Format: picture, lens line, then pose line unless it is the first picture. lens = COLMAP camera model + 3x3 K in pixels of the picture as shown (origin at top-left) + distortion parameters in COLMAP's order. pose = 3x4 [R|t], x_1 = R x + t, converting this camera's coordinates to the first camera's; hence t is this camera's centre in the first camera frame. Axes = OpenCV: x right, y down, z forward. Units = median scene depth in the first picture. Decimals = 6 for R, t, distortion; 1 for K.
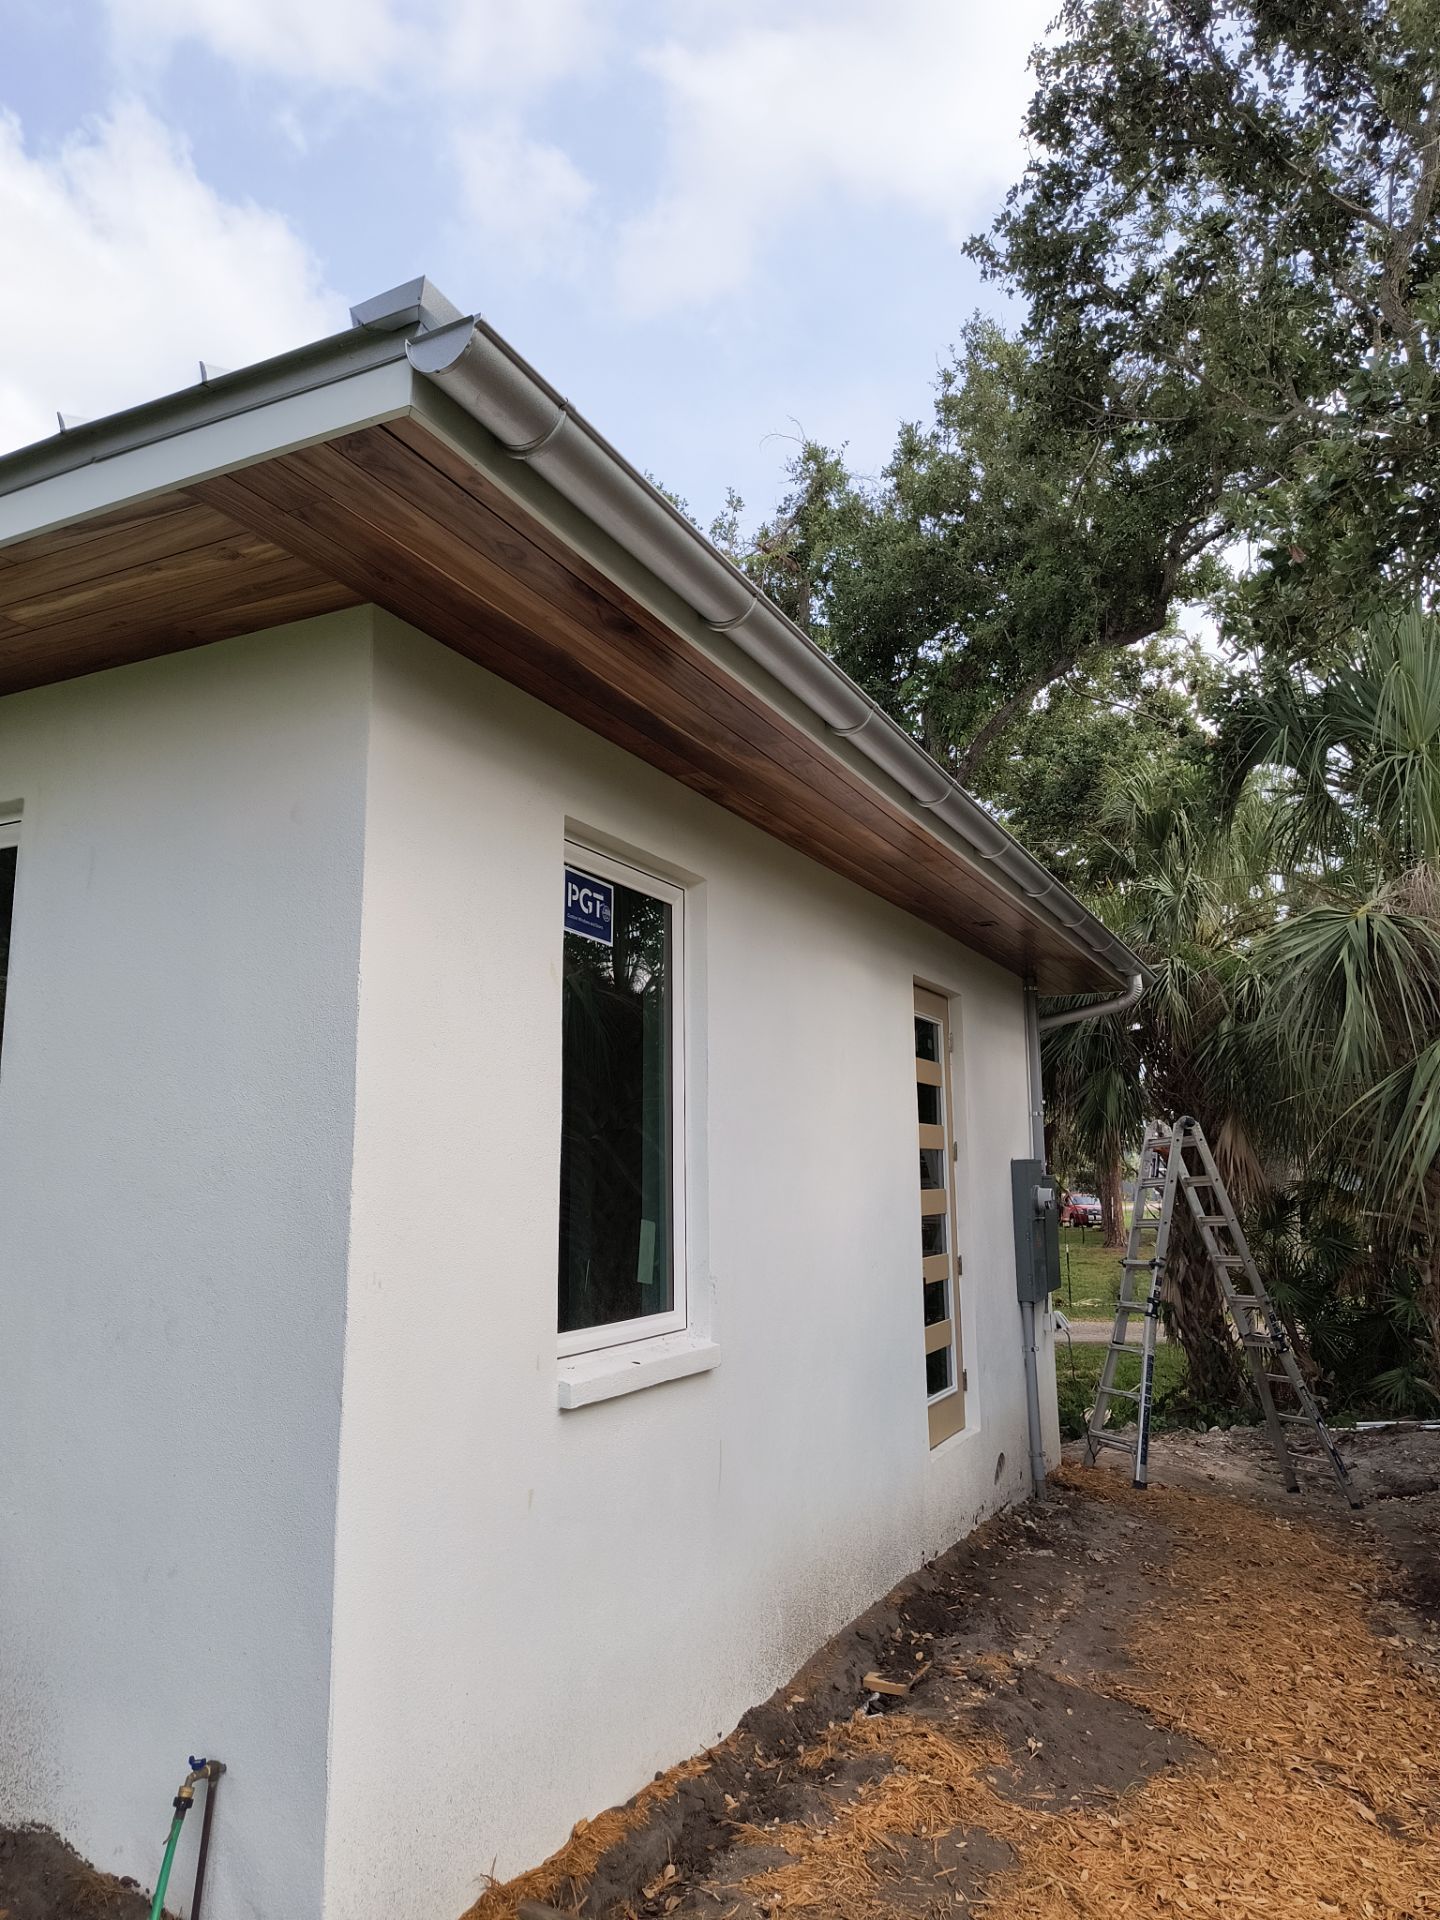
lens RADIAL K [[1325.3, 0, 703.9], [0, 1325.3, 963.3], [0, 0, 1]] dist [0.032815, -0.030181]
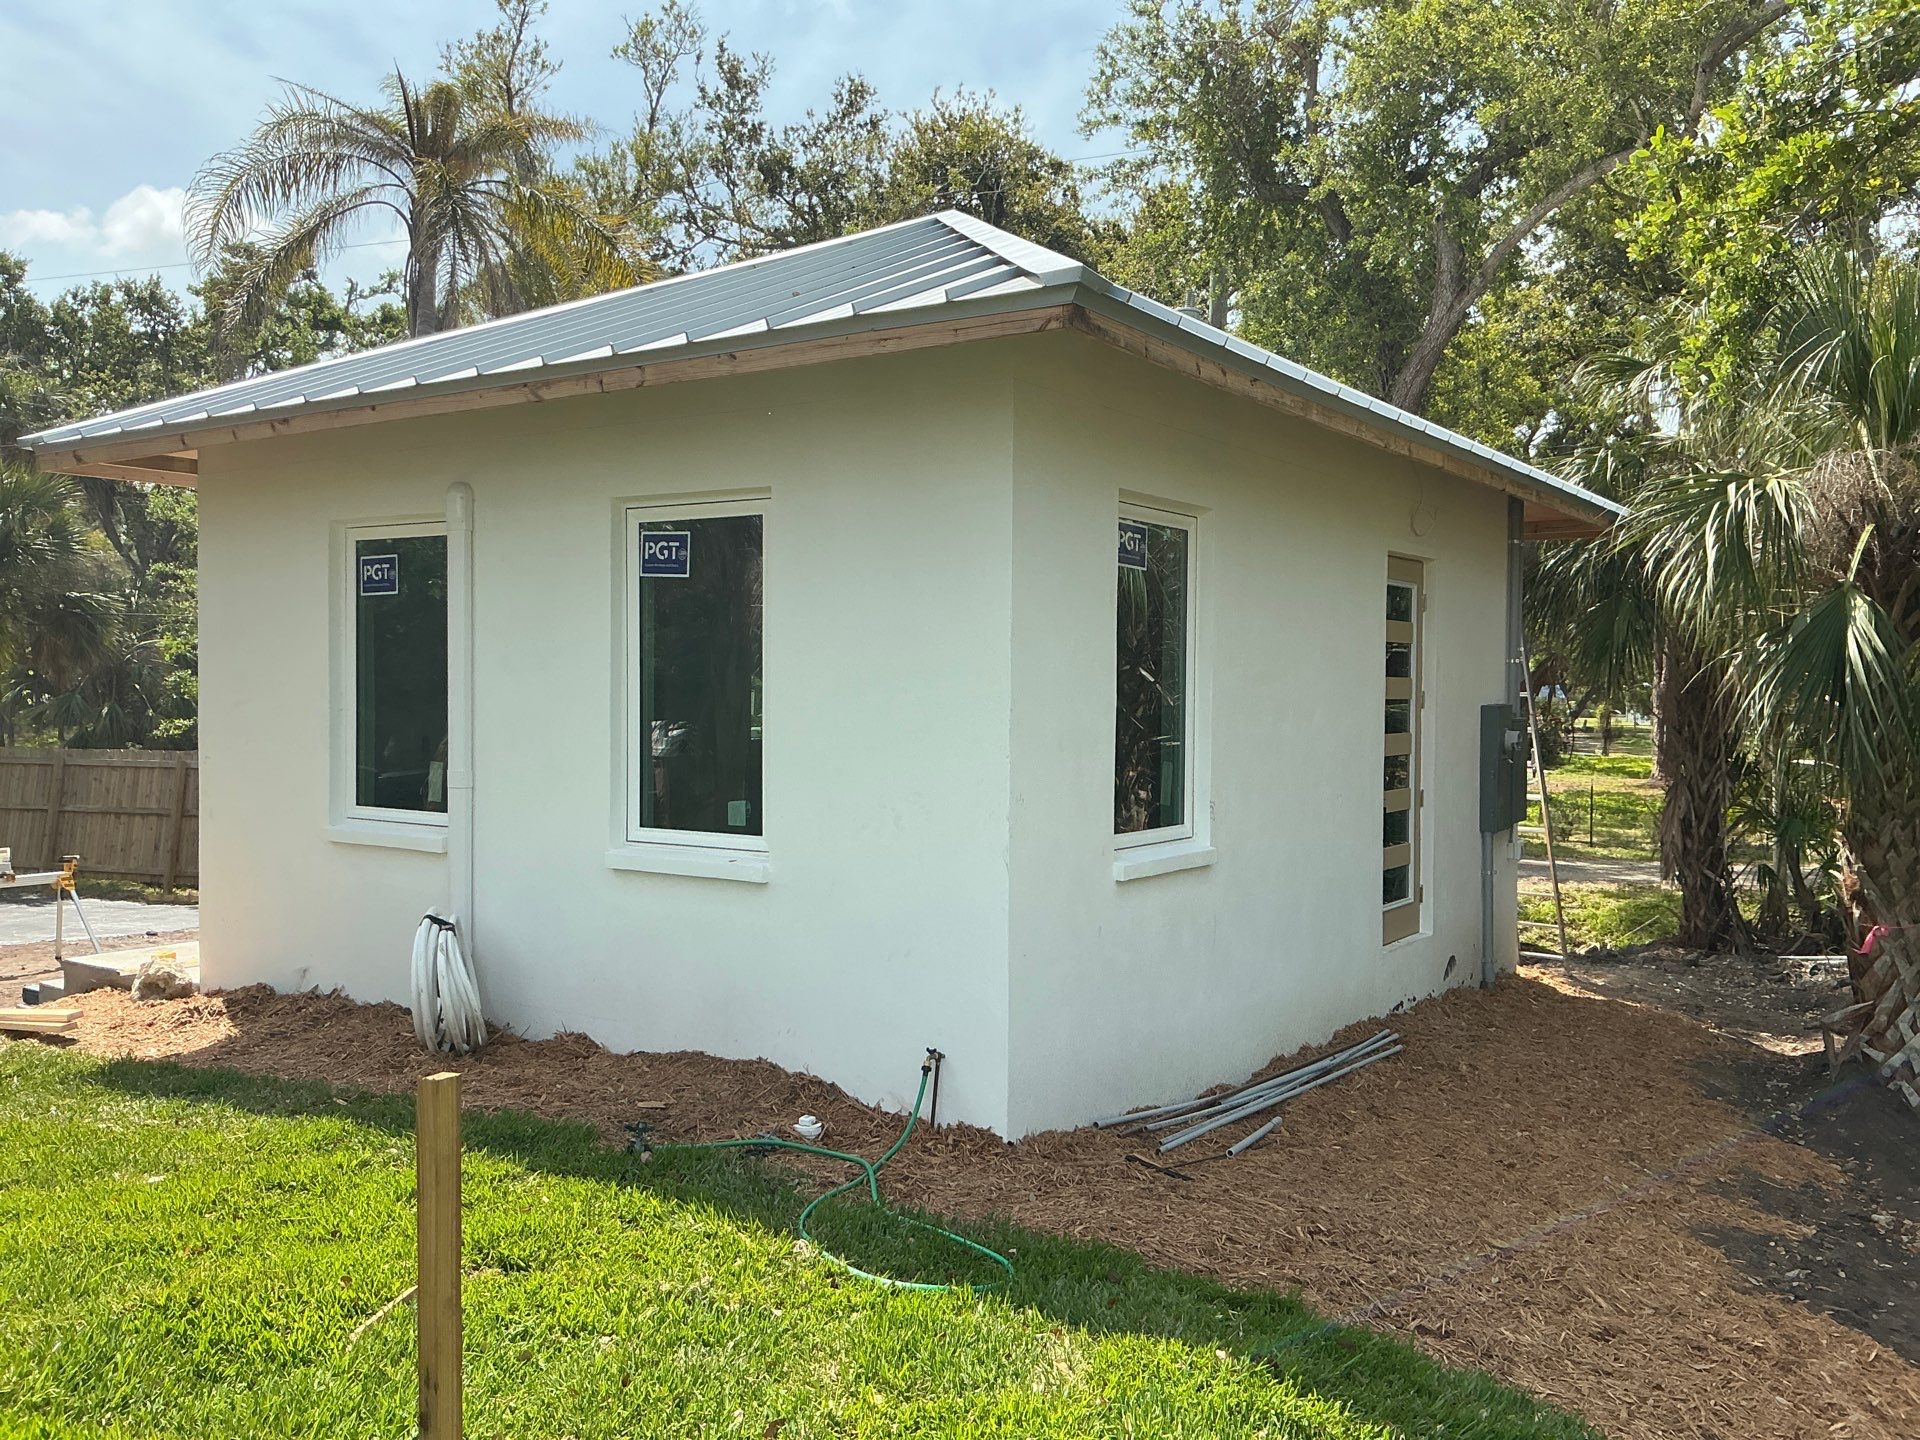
lens RADIAL K [[1650.1, 0, 863.5], [0, 1650.1, 722.9], [0, 0, 1]] dist [0.059049, -0.122412]
pose [[0.985039, 0.019666, -0.171207, -0.047193], [0.012566, 0.982626, 0.185172, -0.138204], [0.171874, -0.184553, 0.967677, -0.587864]]
